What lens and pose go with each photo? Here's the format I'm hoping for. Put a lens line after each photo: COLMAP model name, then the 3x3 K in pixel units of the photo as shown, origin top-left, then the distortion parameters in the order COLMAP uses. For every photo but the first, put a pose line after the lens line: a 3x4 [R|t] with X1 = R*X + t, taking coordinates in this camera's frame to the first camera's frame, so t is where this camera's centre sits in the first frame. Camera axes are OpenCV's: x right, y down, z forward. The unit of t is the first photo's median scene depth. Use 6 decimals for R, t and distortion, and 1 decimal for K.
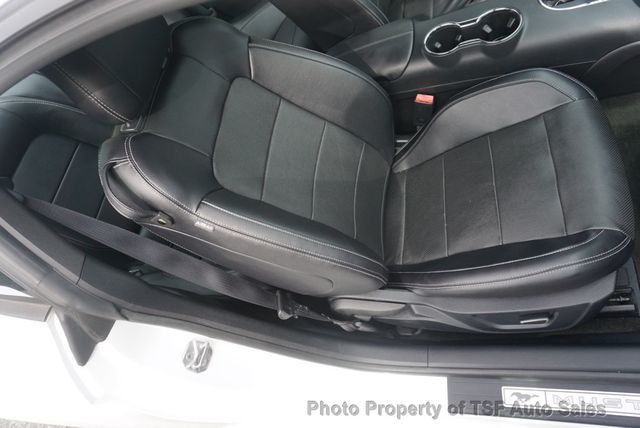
lens RADIAL K [[428.9, 0, 320.0], [0, 428.9, 214.0], [0, 0, 1]] dist [-0.037039, 0.031235]
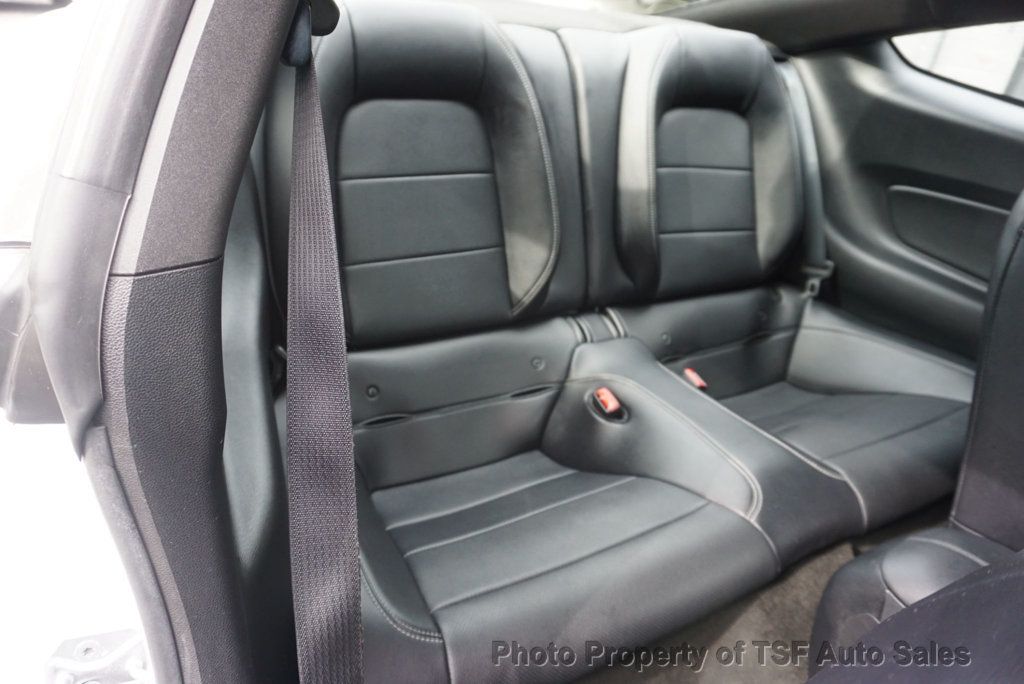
lens RADIAL K [[686.2, 0, 512.0], [0, 686.2, 342.0], [0, 0, 1]] dist [-0.037039, 0.031235]
pose [[0.468450, 0.820689, -0.327145, -0.190589], [-0.880615, 0.463585, -0.098013, -0.023754], [0.071221, 0.334003, 0.939877, 0.478825]]
